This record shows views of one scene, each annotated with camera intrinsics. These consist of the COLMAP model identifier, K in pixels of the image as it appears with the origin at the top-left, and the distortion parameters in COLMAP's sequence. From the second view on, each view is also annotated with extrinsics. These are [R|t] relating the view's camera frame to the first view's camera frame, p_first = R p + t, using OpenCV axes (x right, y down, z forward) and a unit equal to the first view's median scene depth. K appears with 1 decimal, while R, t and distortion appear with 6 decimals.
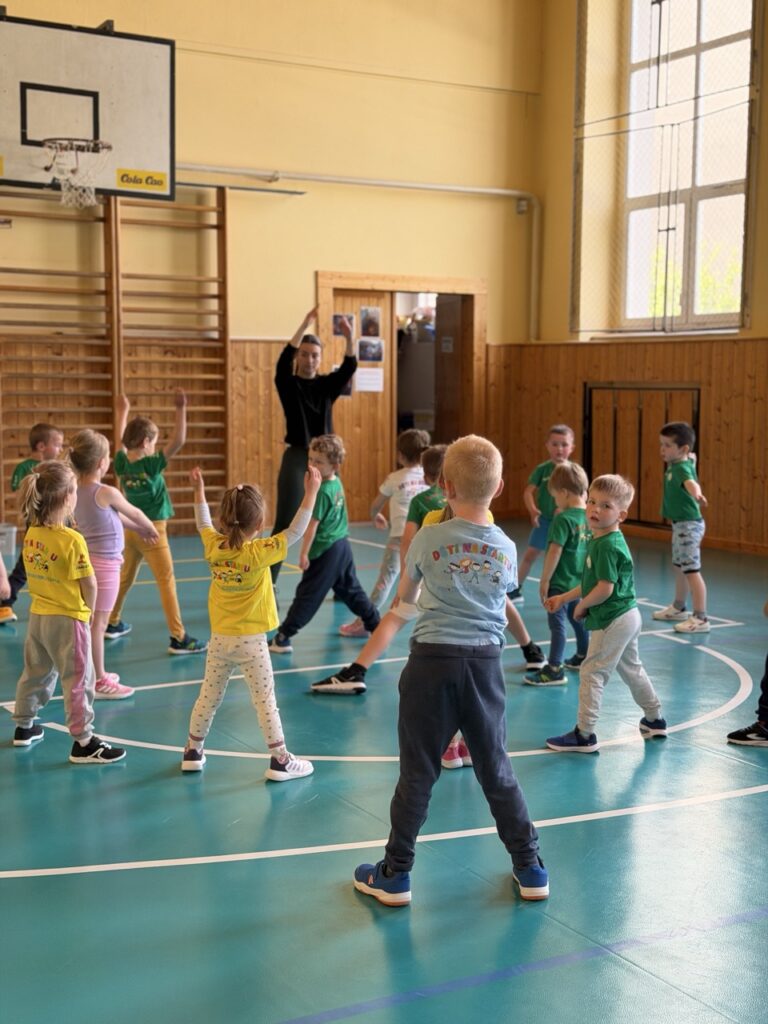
lens RADIAL K [[1484.2, 0, 384.0], [0, 1484.2, 512.0], [0, 0, 1]] dist [0.189847, -0.086573]
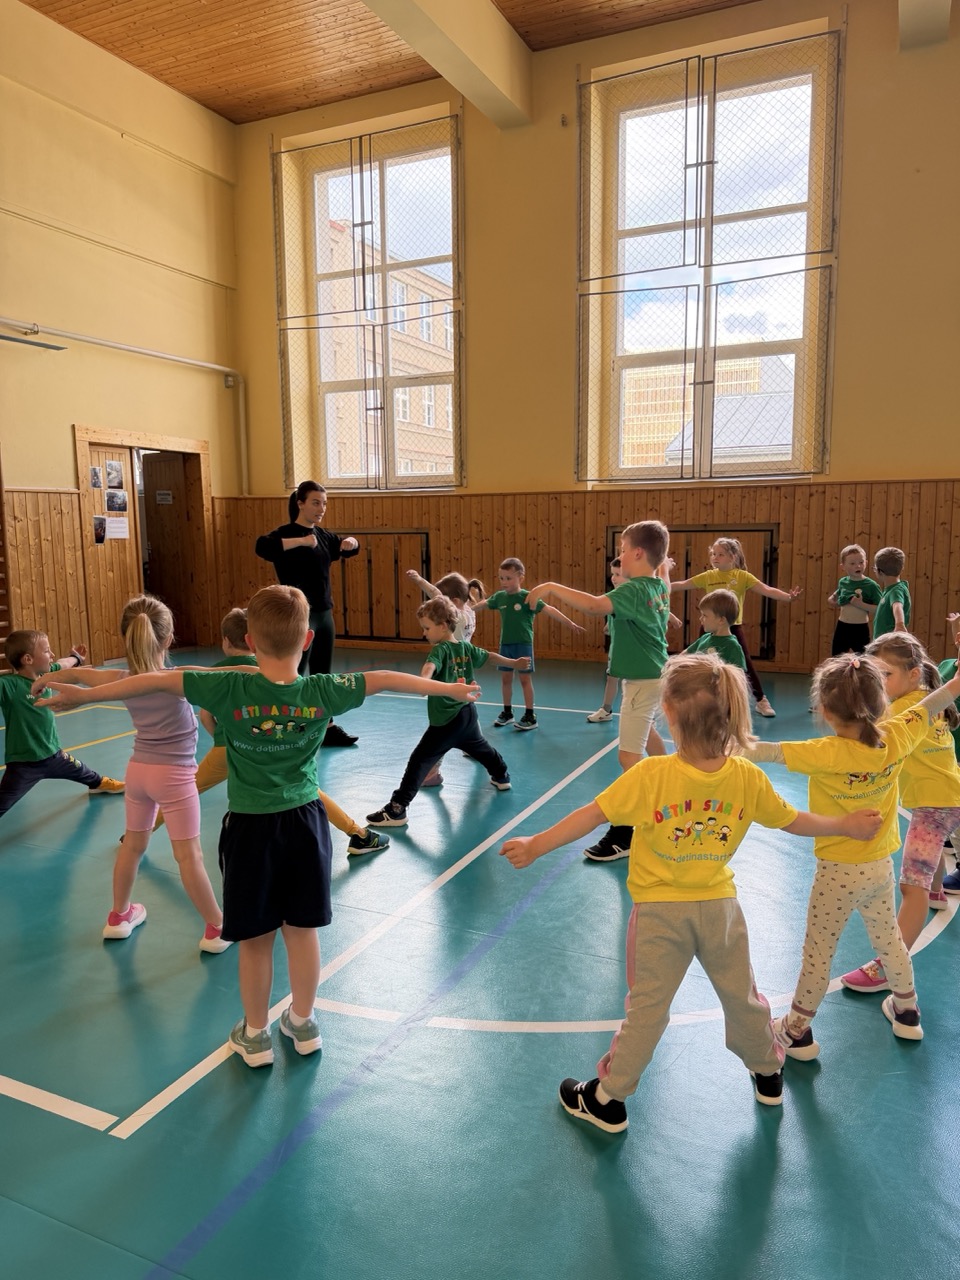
lens RADIAL K [[899.0, 0, 480.0], [0, 899.0, 640.0], [0, 0, 1]] dist [0.053070, -0.001300]
pose [[0.820110, -0.083688, 0.566053, -0.191783], [0.063014, 0.996439, 0.056021, -0.029912], [-0.568726, -0.010274, 0.822463, 0.324310]]
